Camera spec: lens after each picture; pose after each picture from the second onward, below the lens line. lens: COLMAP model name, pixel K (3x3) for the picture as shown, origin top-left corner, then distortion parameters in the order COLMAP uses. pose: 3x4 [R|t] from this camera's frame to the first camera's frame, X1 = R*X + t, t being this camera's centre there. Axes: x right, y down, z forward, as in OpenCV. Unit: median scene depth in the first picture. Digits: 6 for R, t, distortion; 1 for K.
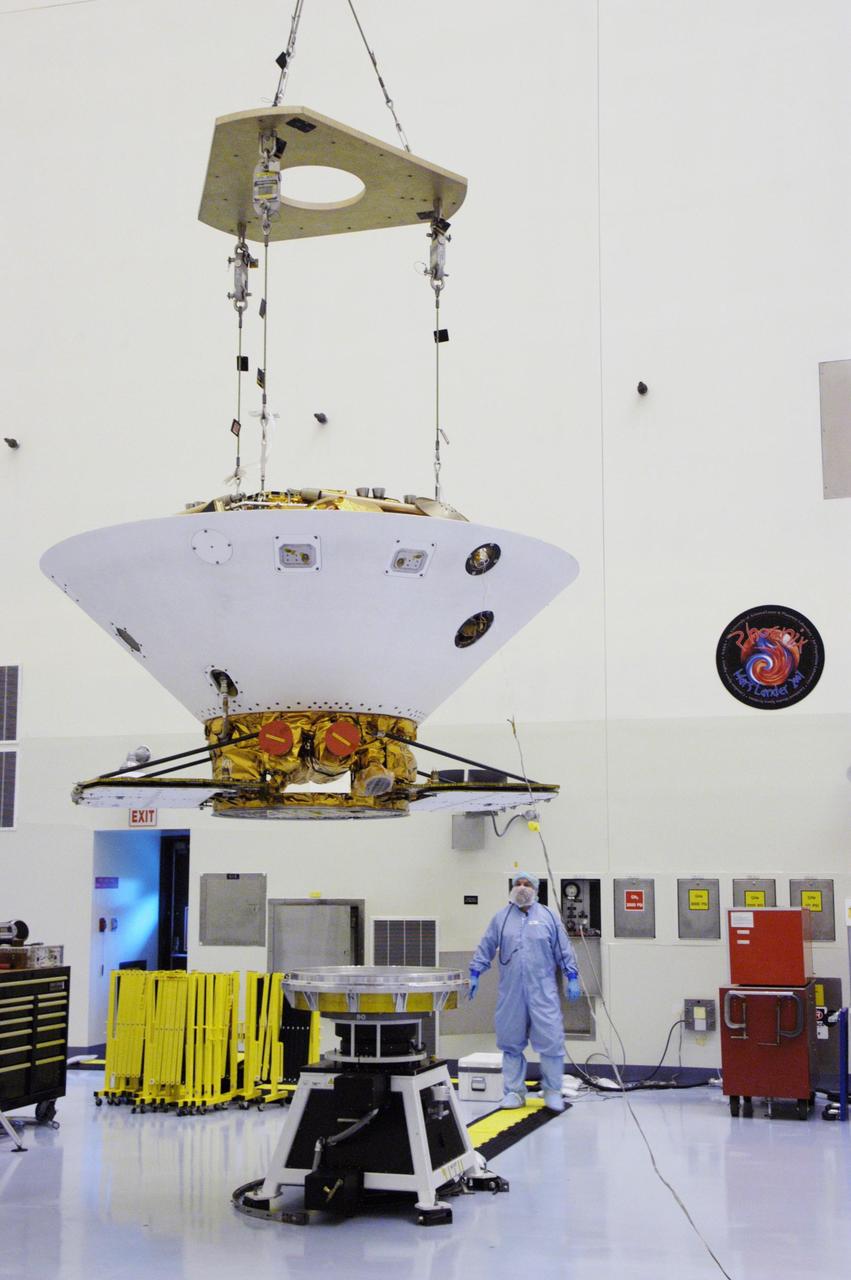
lens RADIAL K [[1559.6, 0, 420.6], [0, 1559.6, 672.0], [0, 0, 1]] dist [0.076490, 0.031979]
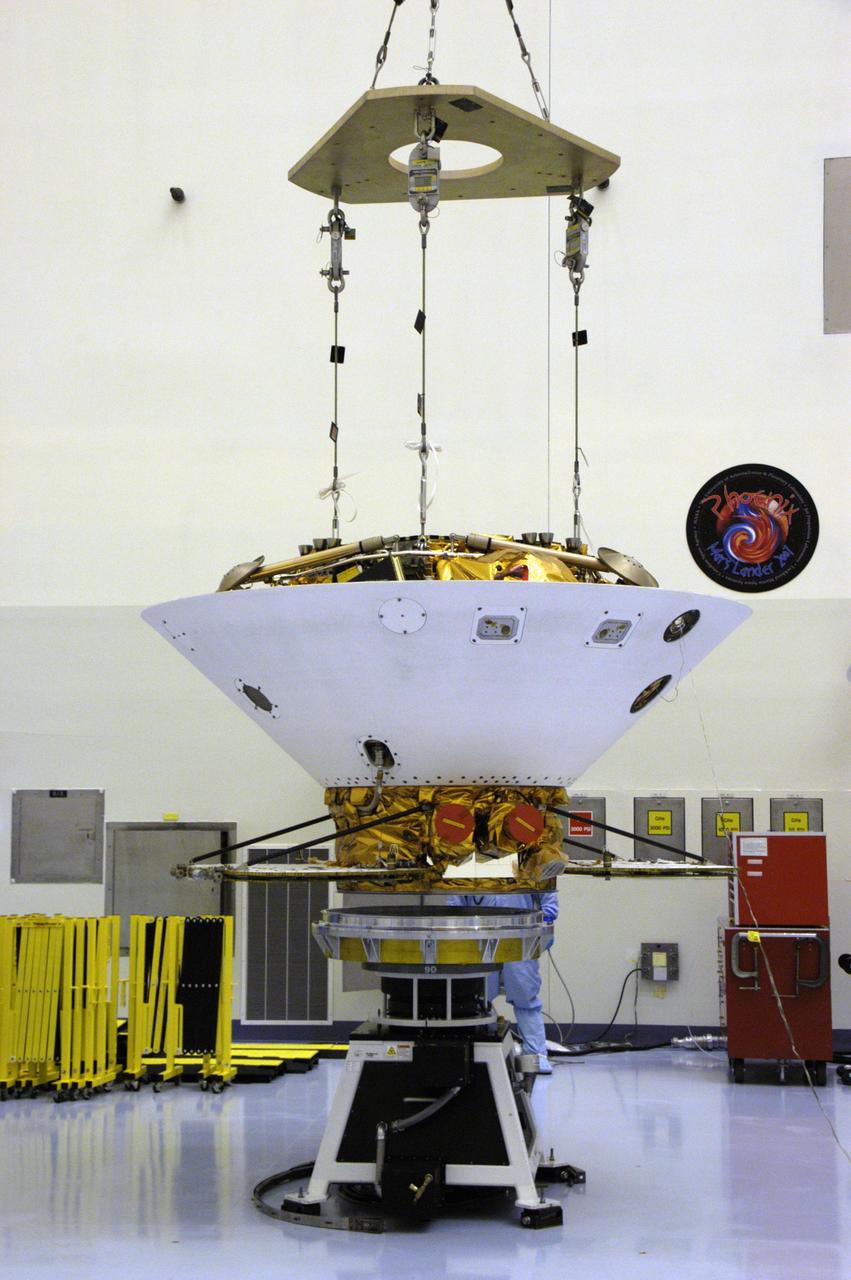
lens RADIAL K [[1936.6, 0, 421.7], [0, 1936.6, 672.7], [0, 0, 1]] dist [0.207300, -0.000082]
pose [[0.982281, 0.014658, 0.186840, -0.152662], [-0.027085, 0.997573, 0.064137, 0.005757], [-0.185446, -0.068061, 0.980295, 0.034208]]
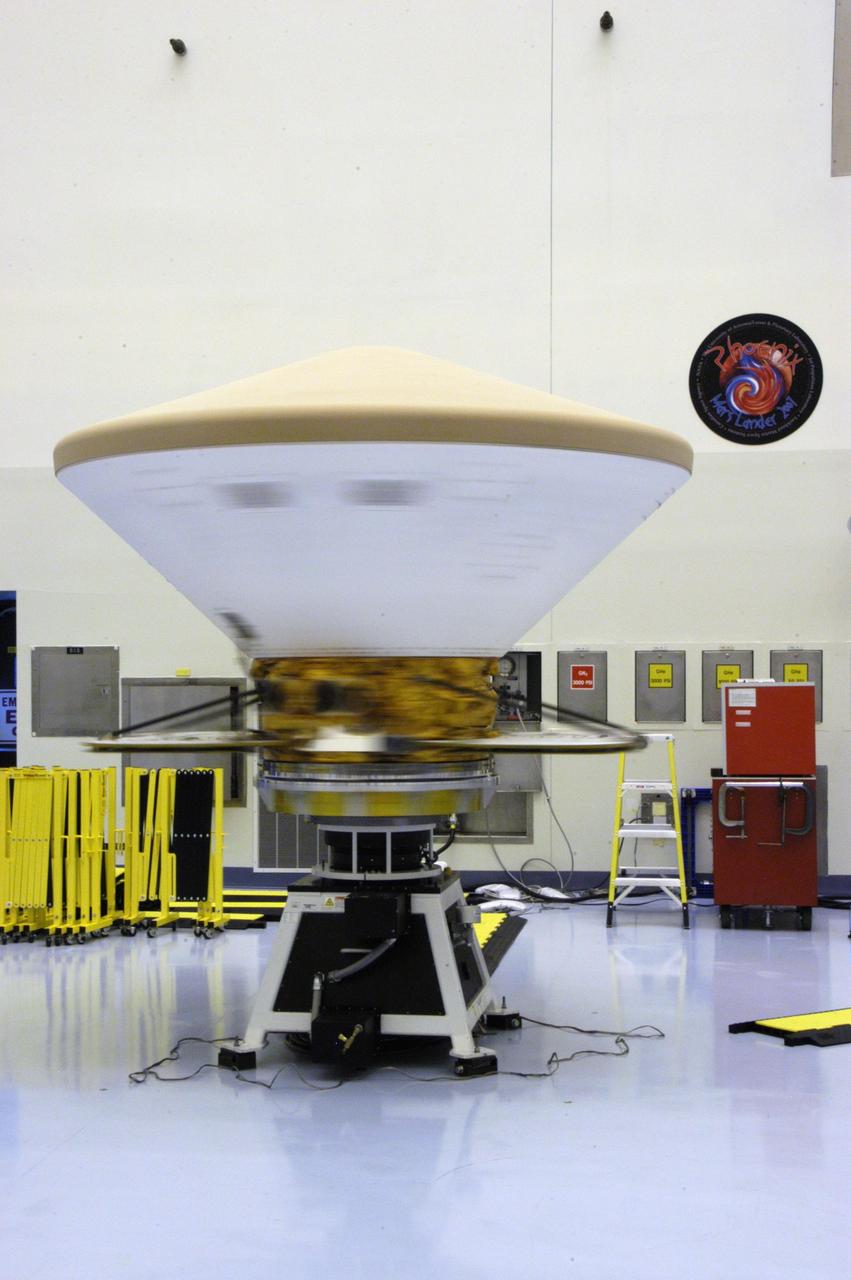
lens RADIAL K [[1812.6, 0, 422.1], [0, 1812.6, 671.4], [0, 0, 1]] dist [0.107568, 0.440260]
pose [[0.990119, -0.004298, 0.140163, -0.092009], [-0.014885, 0.990662, 0.135529, 0.016555], [-0.139437, -0.136276, 0.980809, 0.084480]]
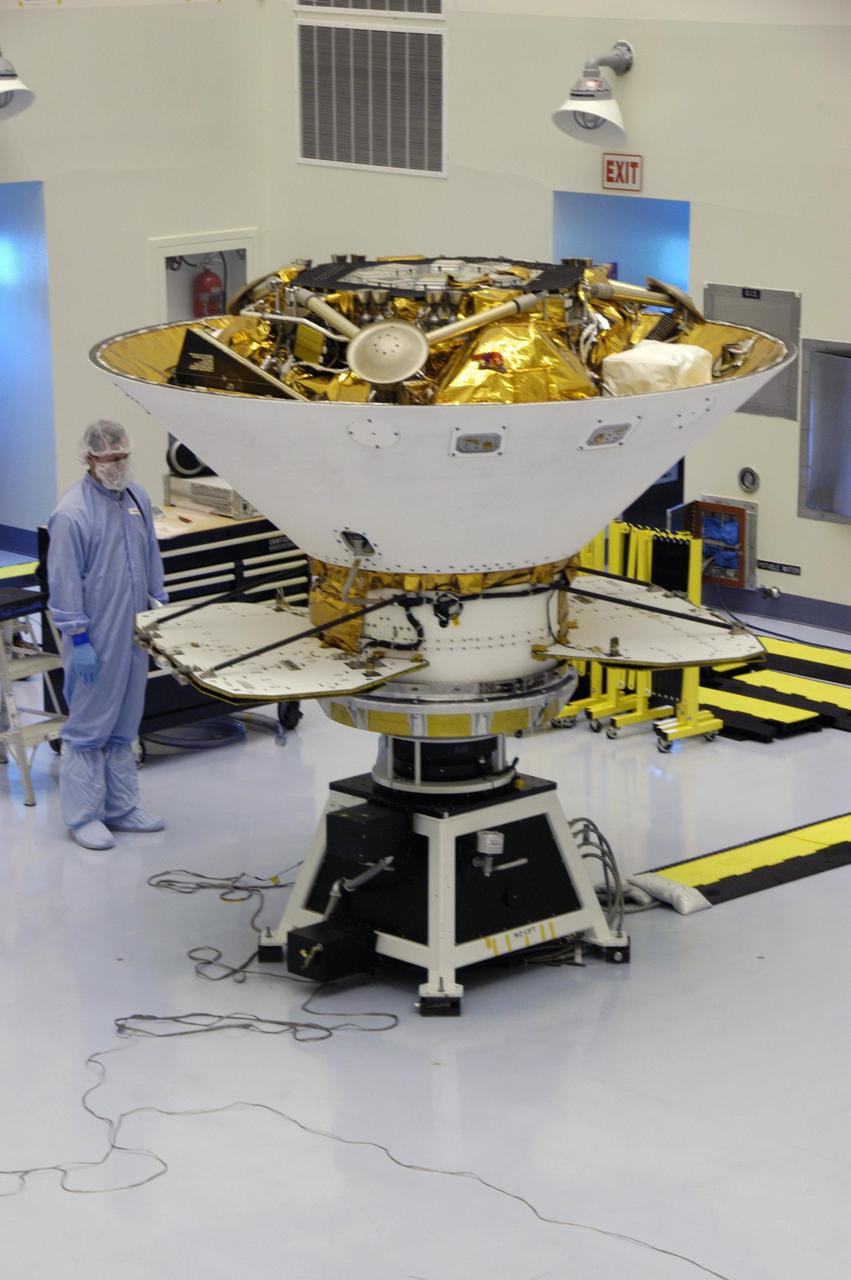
lens RADIAL K [[3691.1, 0, 425.5], [0, 3691.1, 640.0], [0, 0, 1]] dist [0.918026, 0.224313]
pose [[0.878434, 0.100520, -0.467172, 0.519663], [0.070975, 0.939337, 0.335571, -0.264530], [0.472564, -0.327934, 0.818011, -0.256655]]
